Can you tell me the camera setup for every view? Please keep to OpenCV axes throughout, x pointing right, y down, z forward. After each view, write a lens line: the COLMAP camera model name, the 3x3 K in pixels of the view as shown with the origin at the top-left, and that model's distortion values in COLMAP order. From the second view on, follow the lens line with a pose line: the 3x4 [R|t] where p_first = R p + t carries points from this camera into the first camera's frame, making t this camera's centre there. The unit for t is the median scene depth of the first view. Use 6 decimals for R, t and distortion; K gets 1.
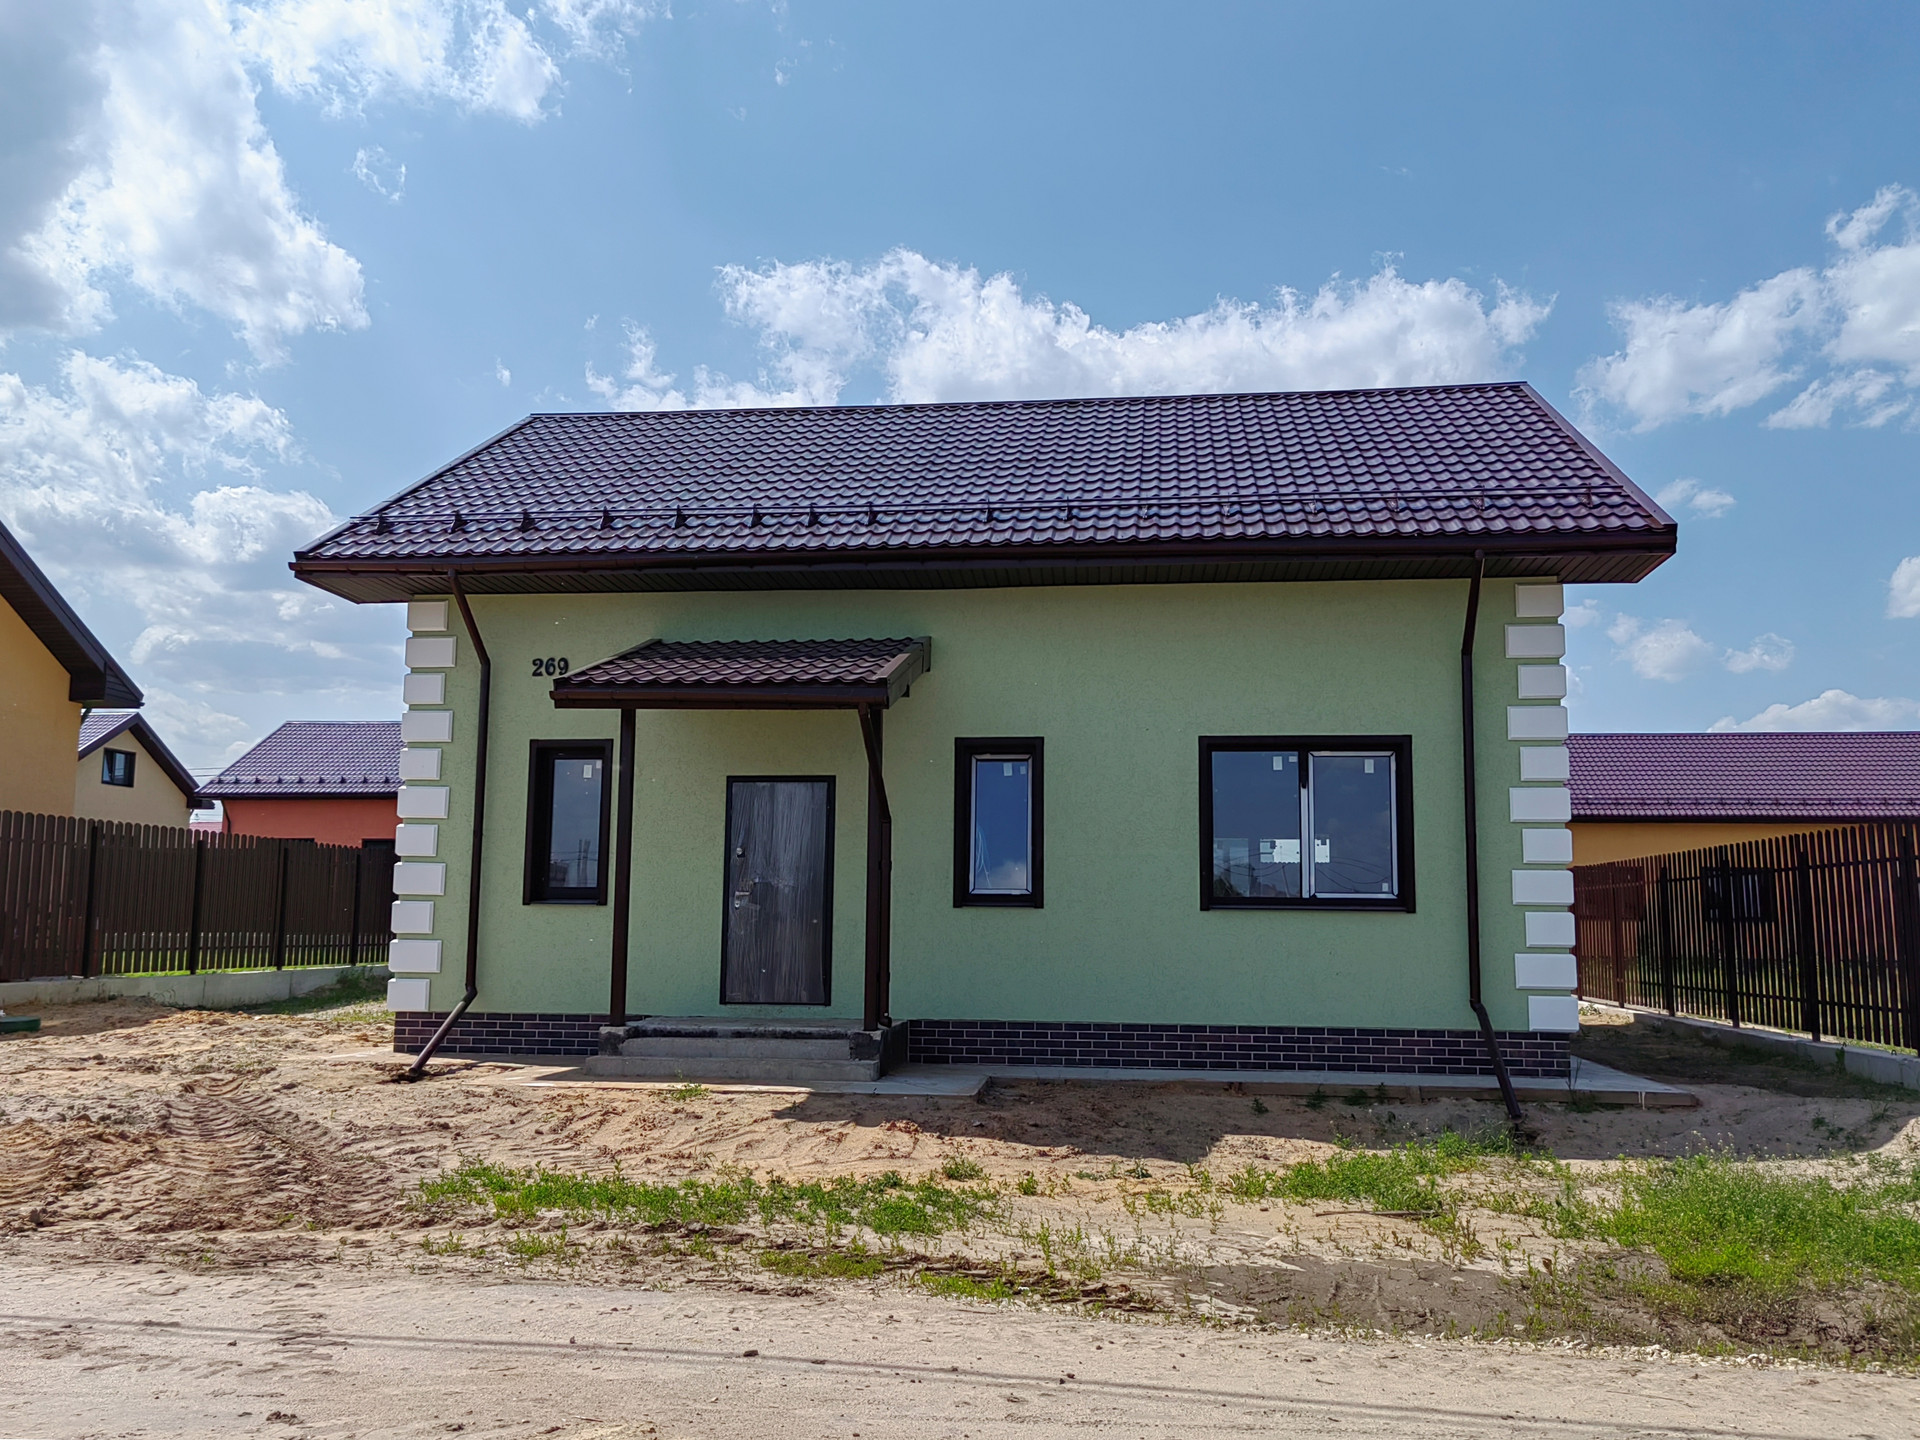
lens RADIAL K [[1545.2, 0, 960.0], [0, 1545.2, 720.0], [0, 0, 1]] dist [0.007767, 0.001892]
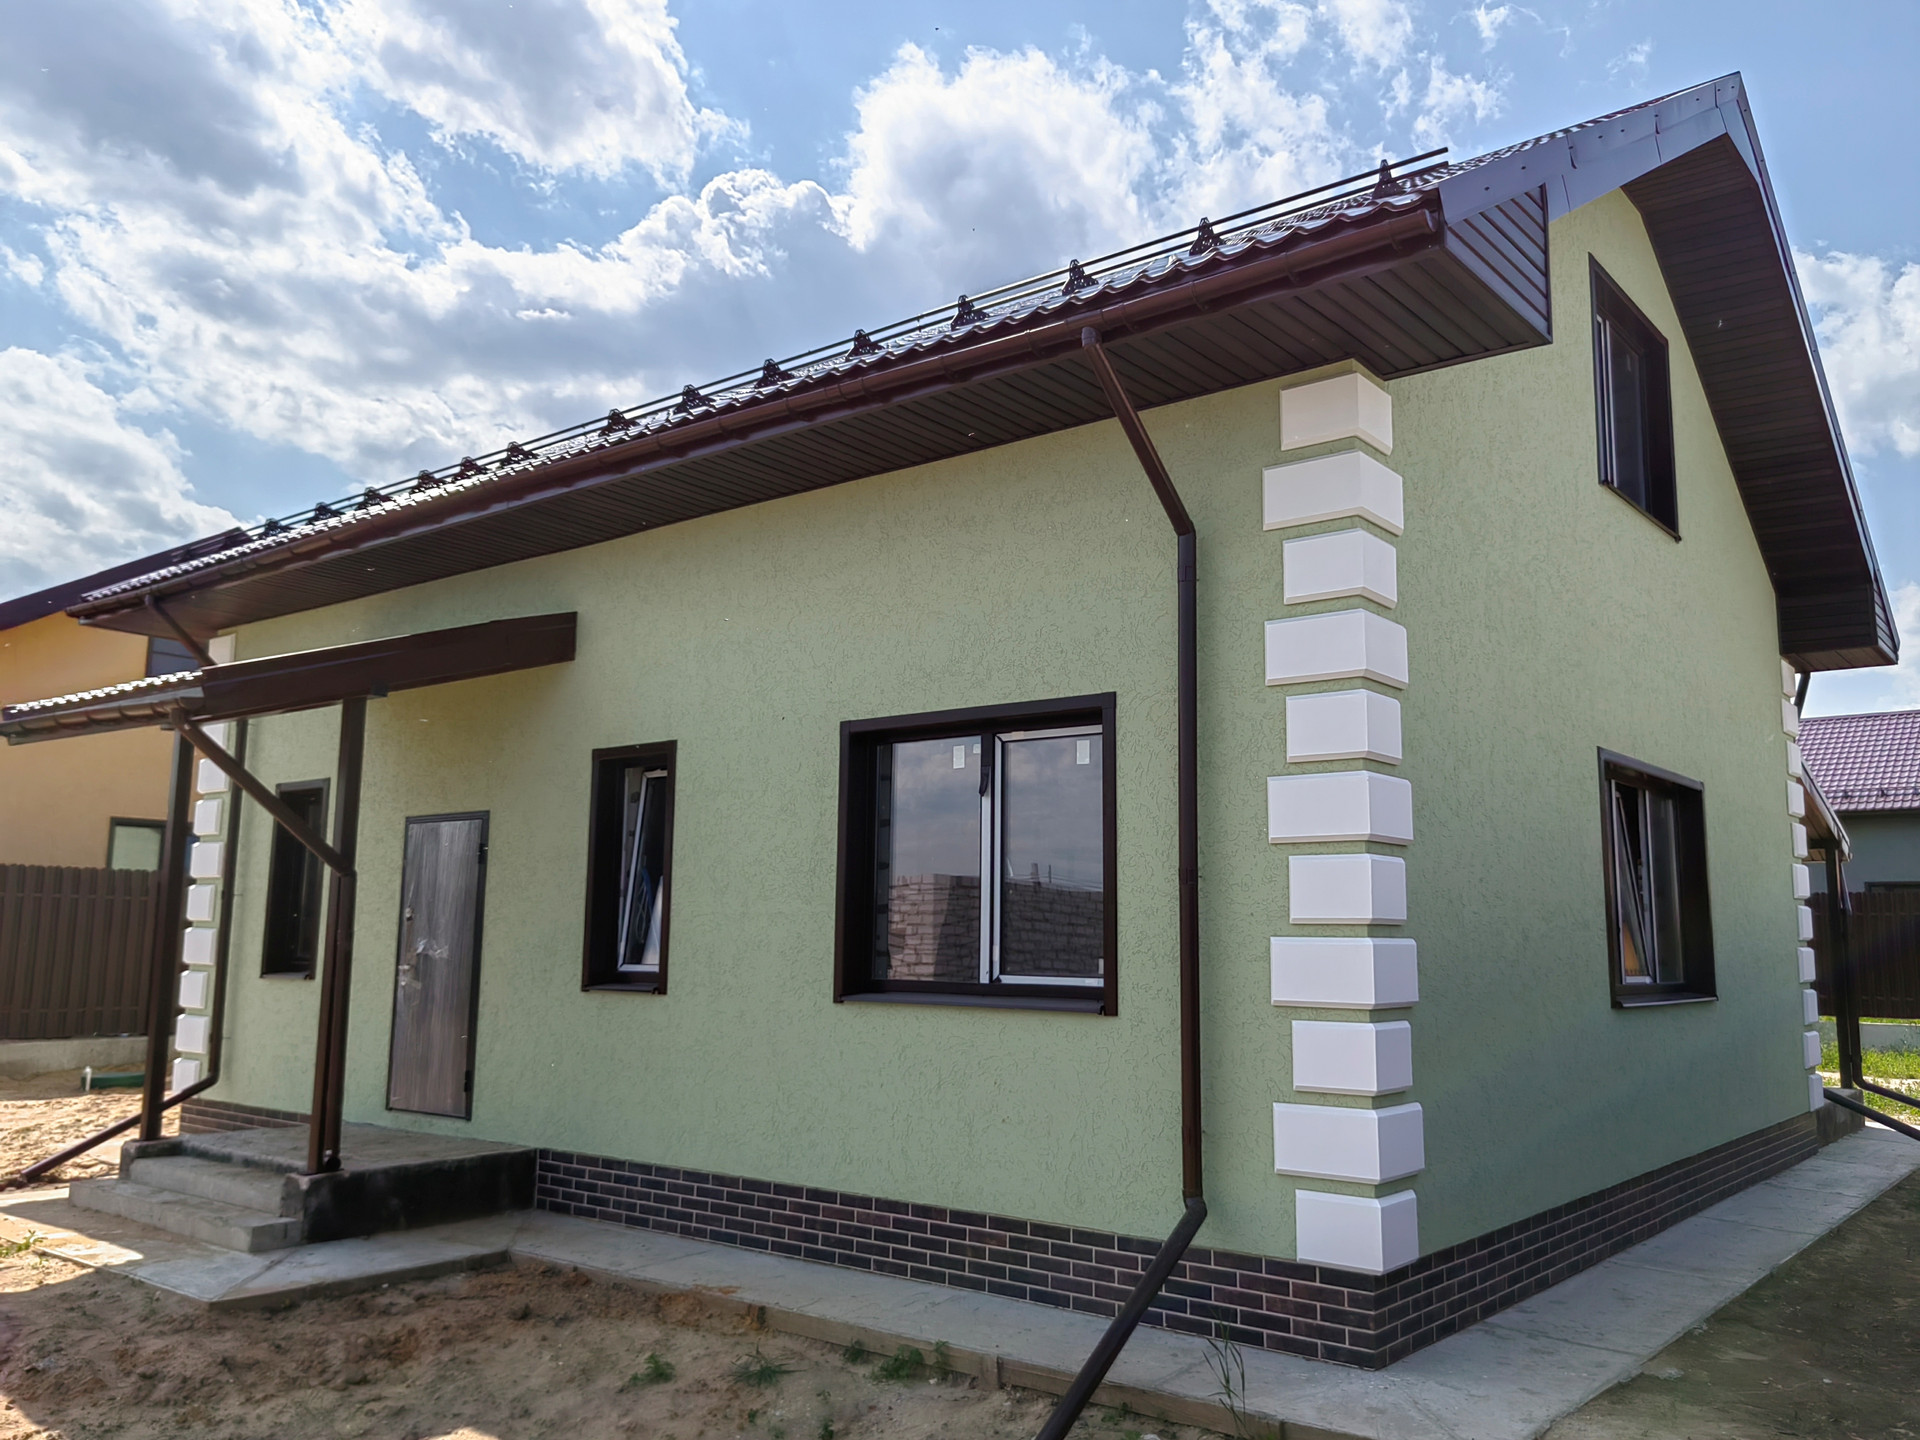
lens RADIAL K [[1545.2, 0, 960.0], [0, 1545.2, 720.0], [0, 0, 1]] dist [0.007767, 0.001892]
pose [[0.848362, -0.074103, -0.524205, 0.529674], [0.054175, 0.997109, -0.053278, 0.045888], [0.526638, 0.016800, 0.849924, 0.497138]]
